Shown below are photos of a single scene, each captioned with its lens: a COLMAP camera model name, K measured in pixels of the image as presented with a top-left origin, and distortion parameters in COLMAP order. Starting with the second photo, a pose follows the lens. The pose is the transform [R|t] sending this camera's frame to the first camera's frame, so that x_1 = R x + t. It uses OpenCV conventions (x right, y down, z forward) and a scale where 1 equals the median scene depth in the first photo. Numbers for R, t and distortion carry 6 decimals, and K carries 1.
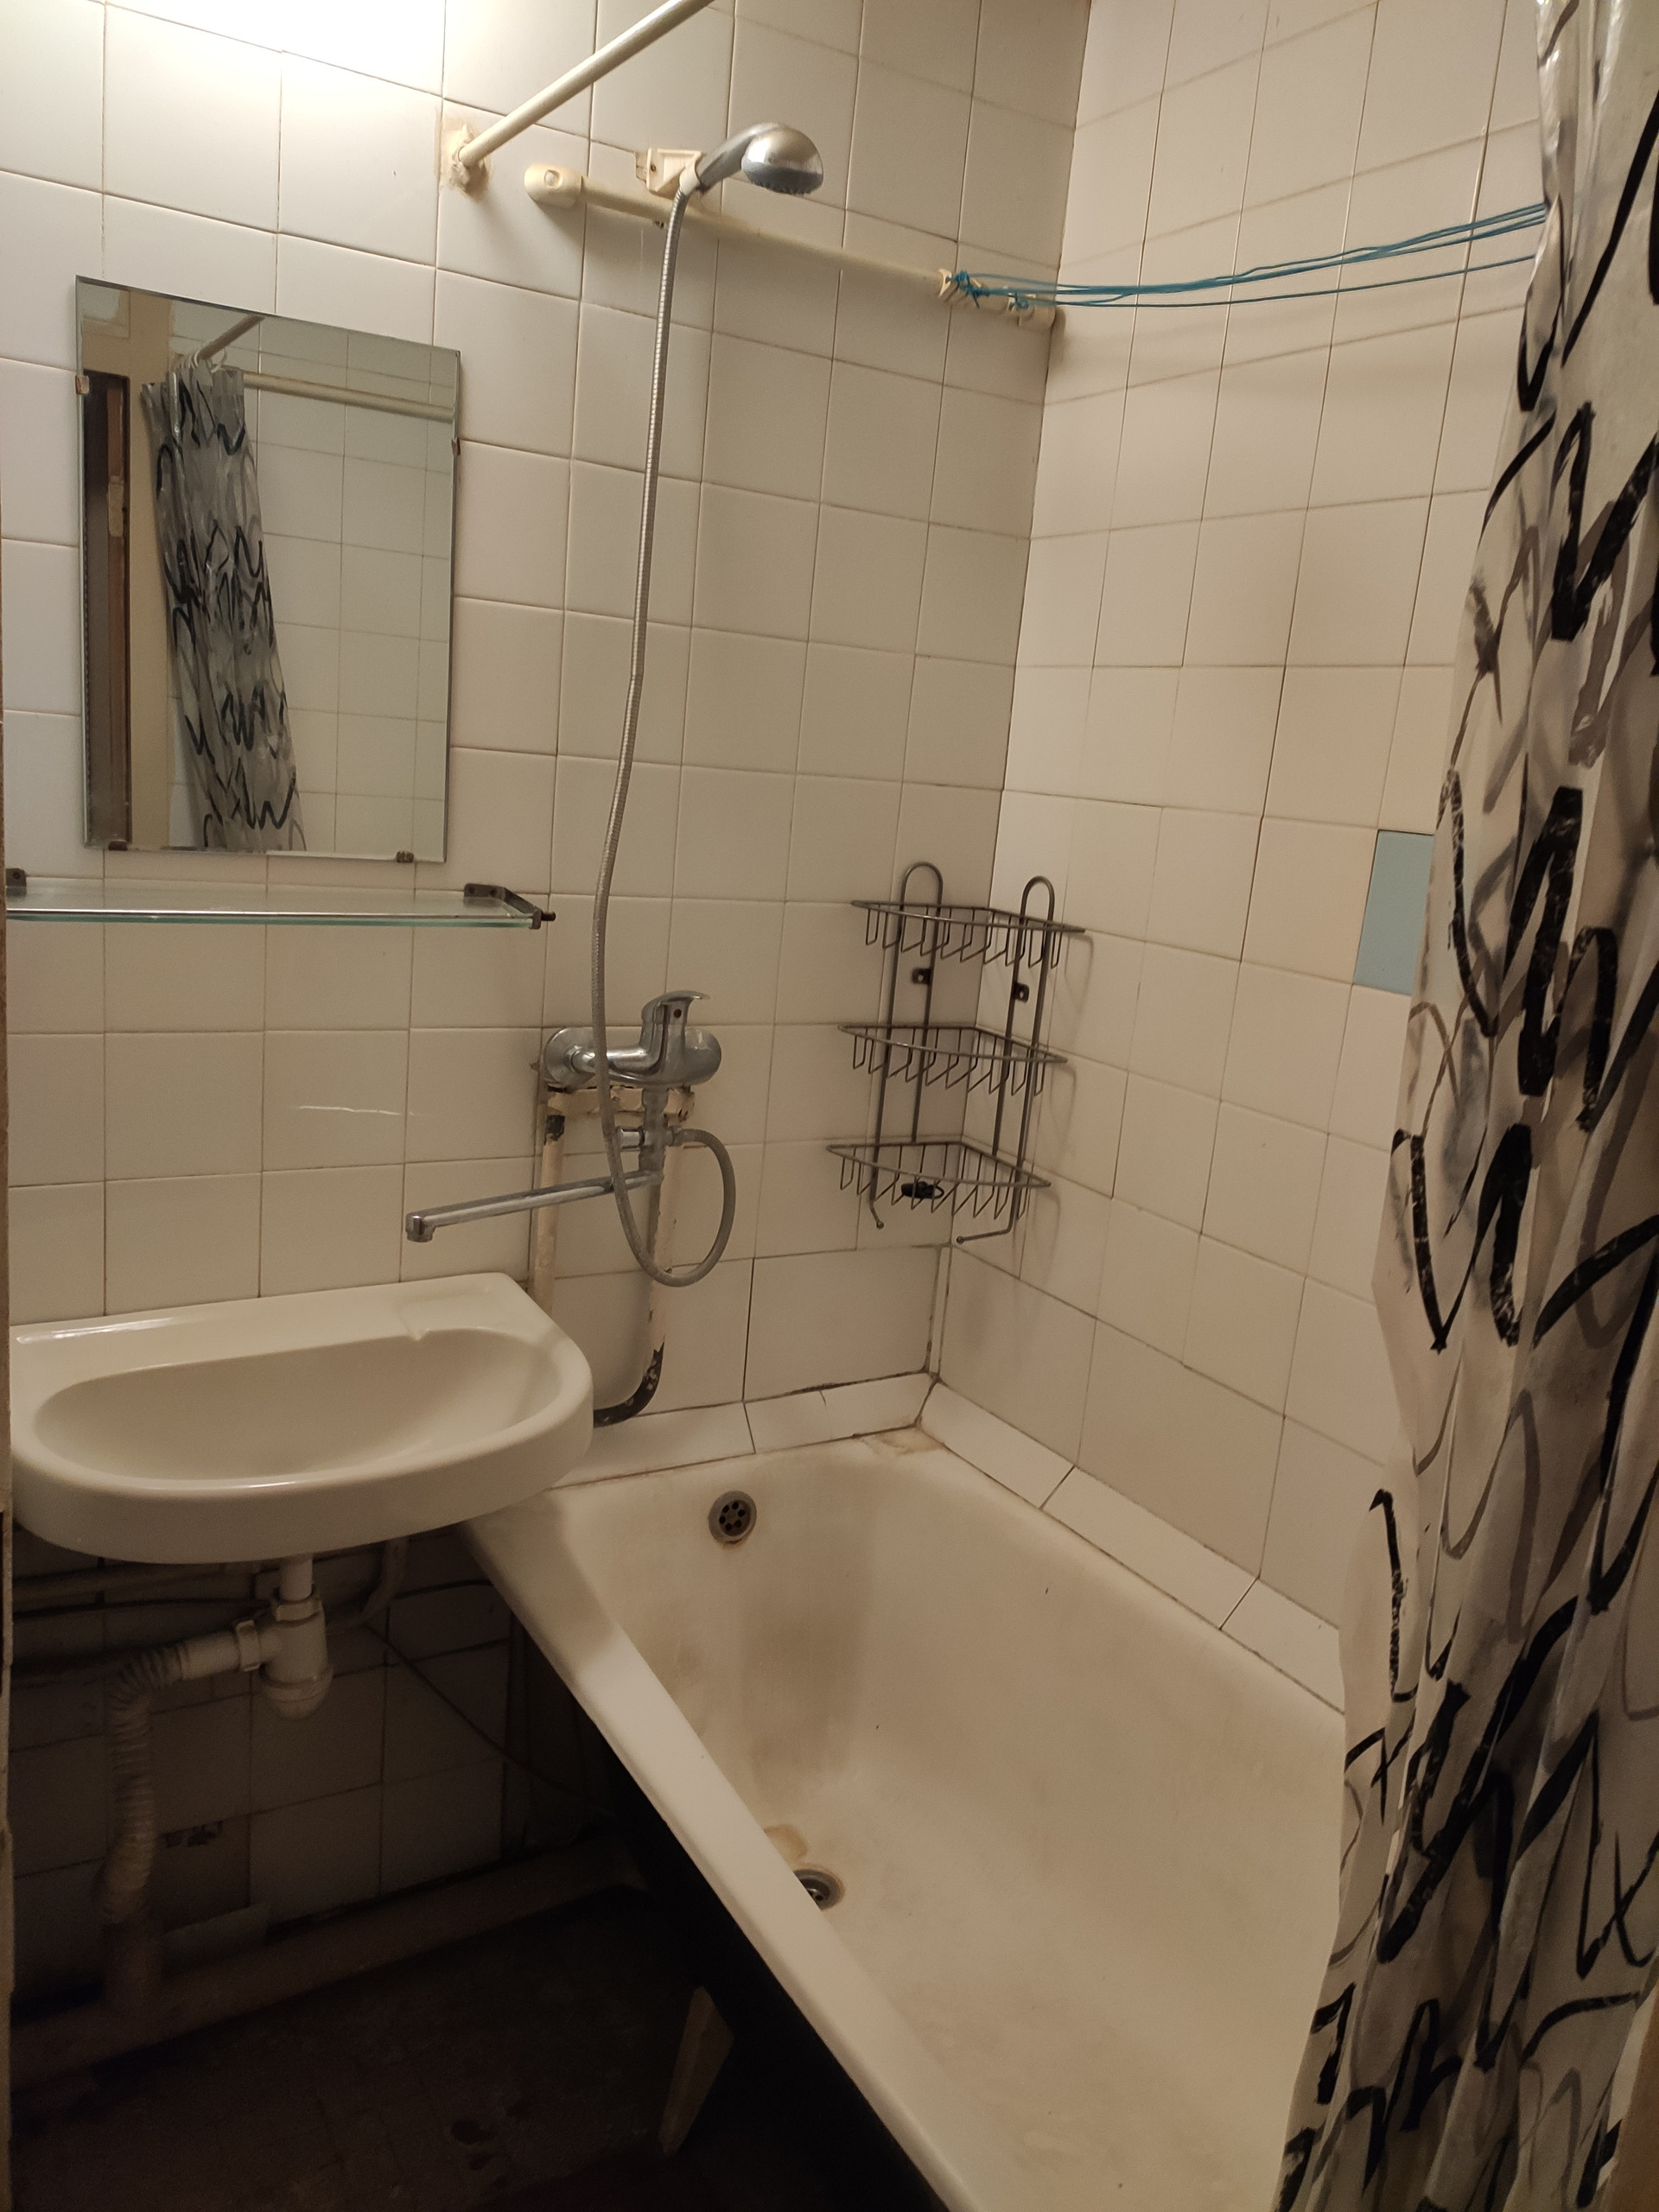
lens RADIAL K [[1657.9, 0, 829.9], [0, 1657.9, 1115.1], [0, 0, 1]] dist [0.087457, -0.120504]
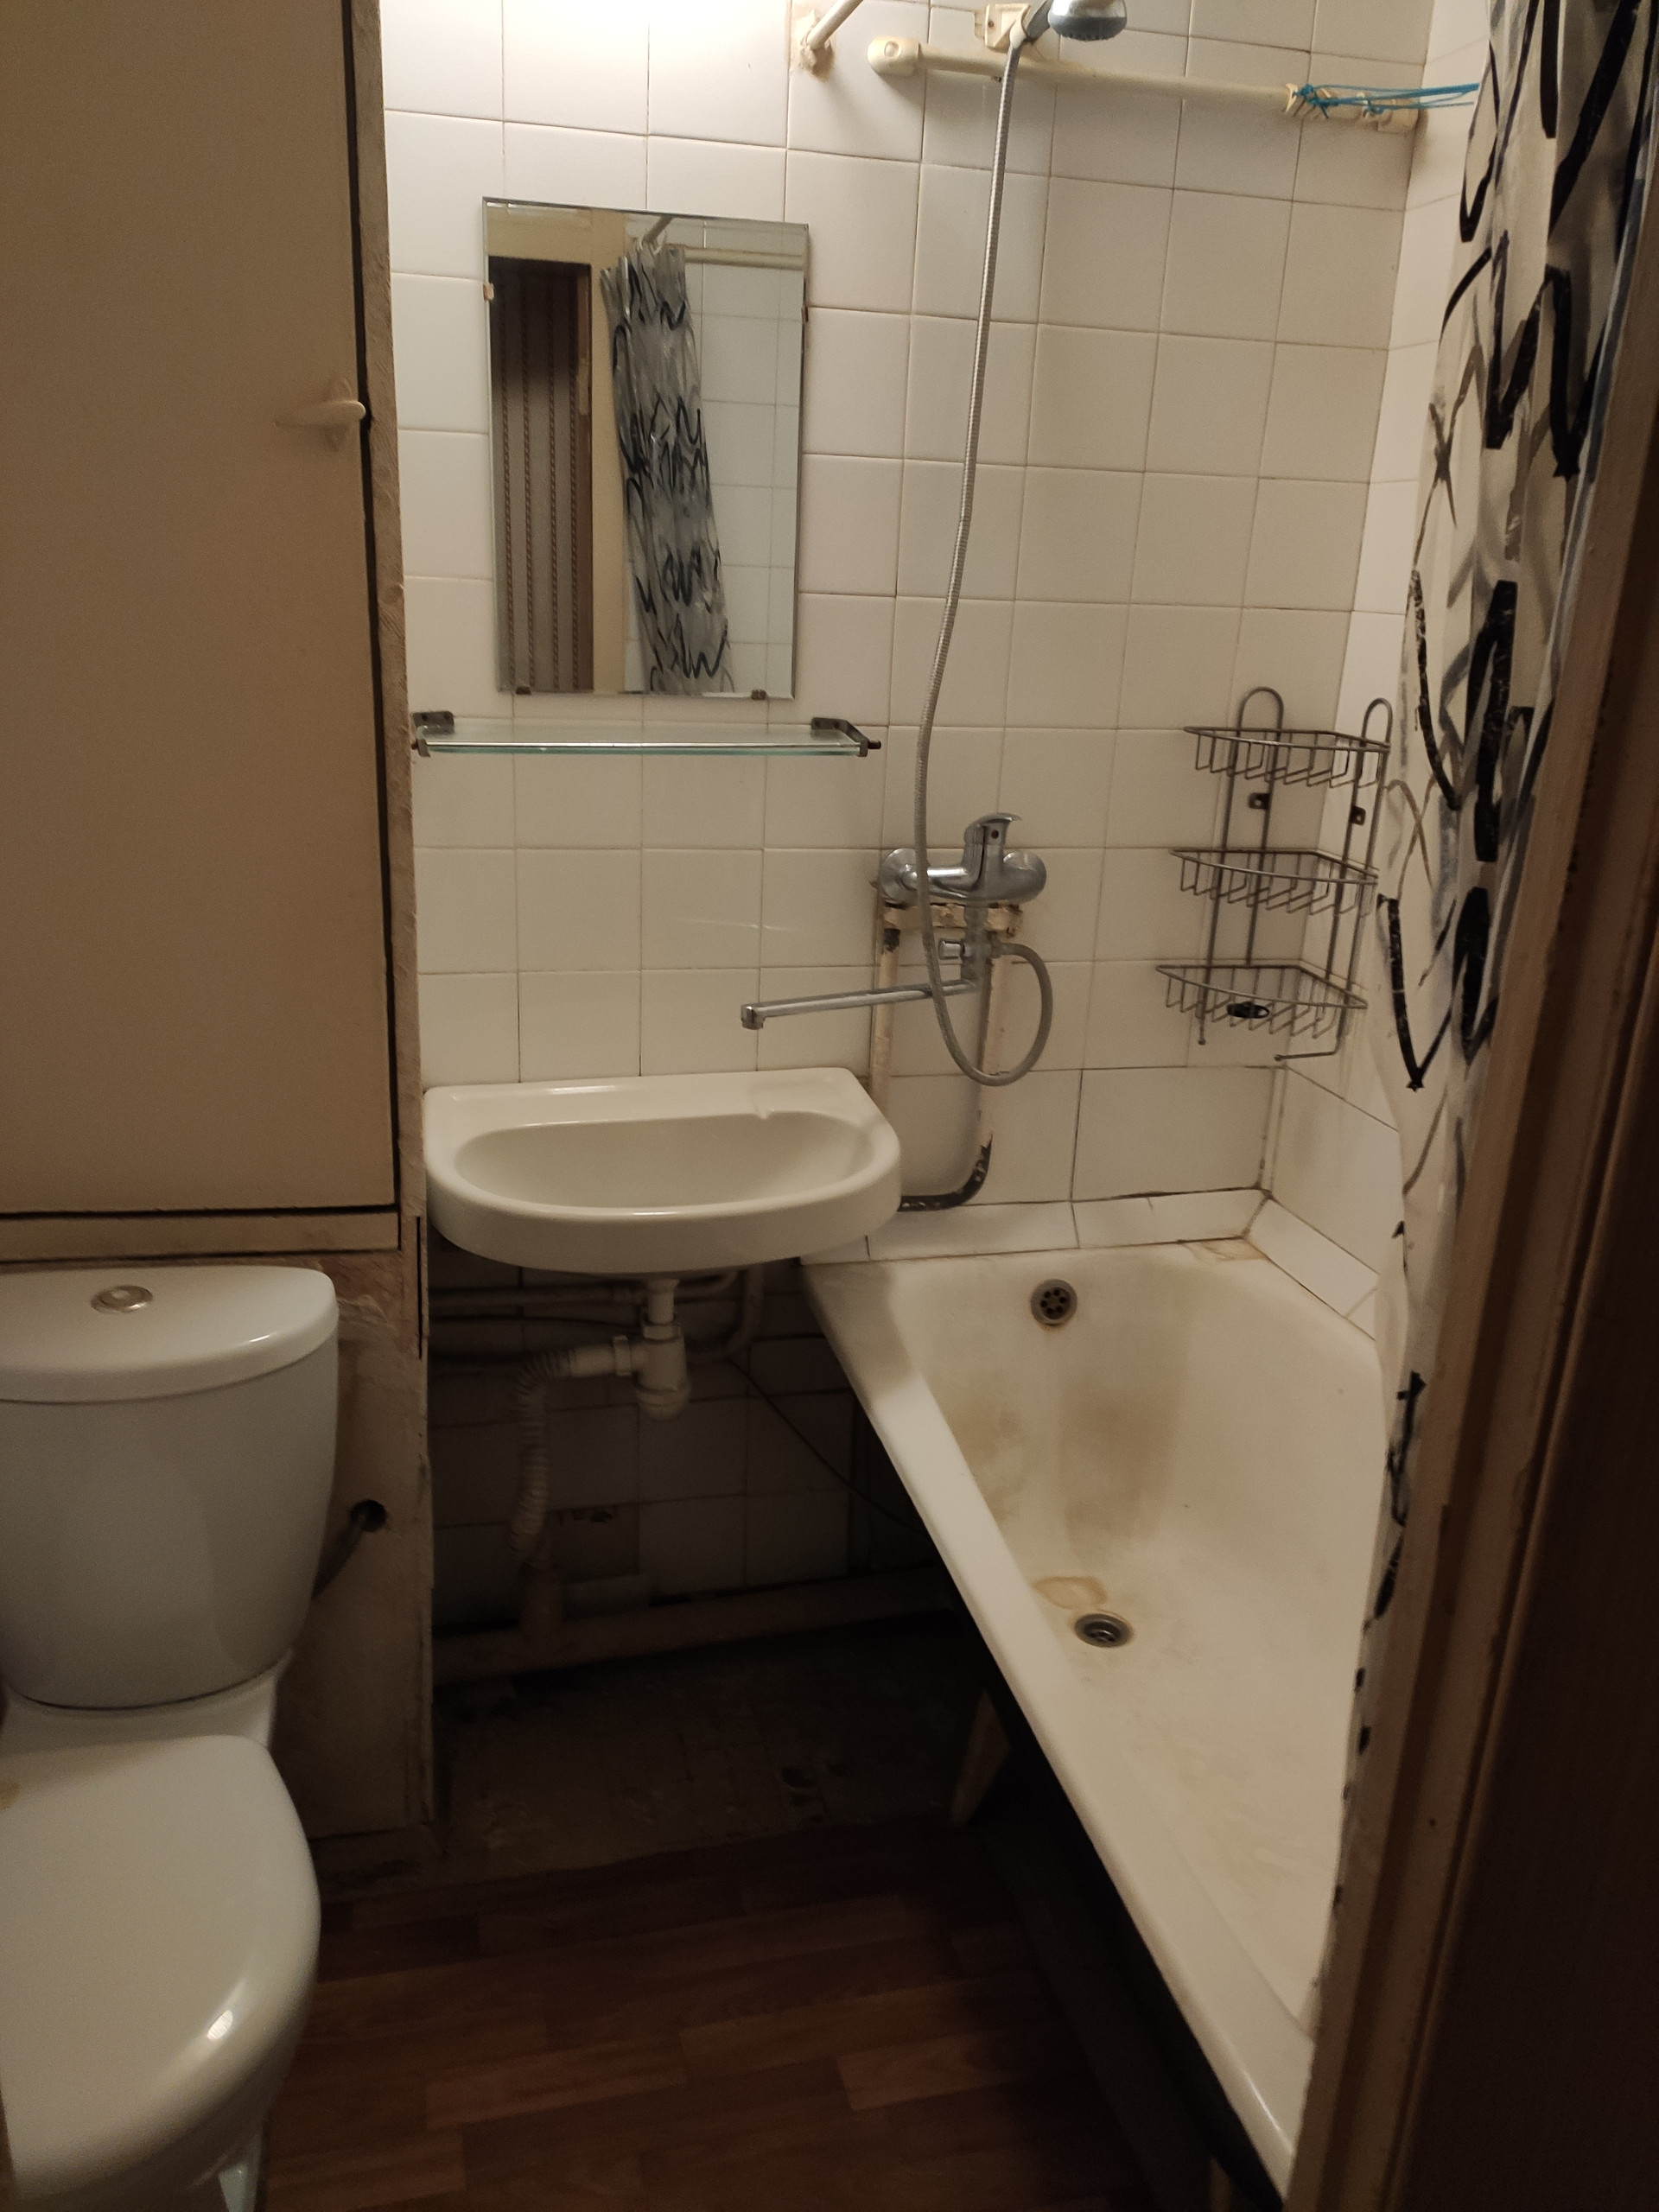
lens RADIAL K [[1657.9, 0, 829.9], [0, 1657.9, 1115.1], [0, 0, 1]] dist [0.087457, -0.120504]
pose [[0.956242, 0.048053, -0.288605, 0.124374], [-0.022766, 0.995650, 0.090346, 0.025352], [0.291691, -0.079822, 0.953176, -0.086111]]
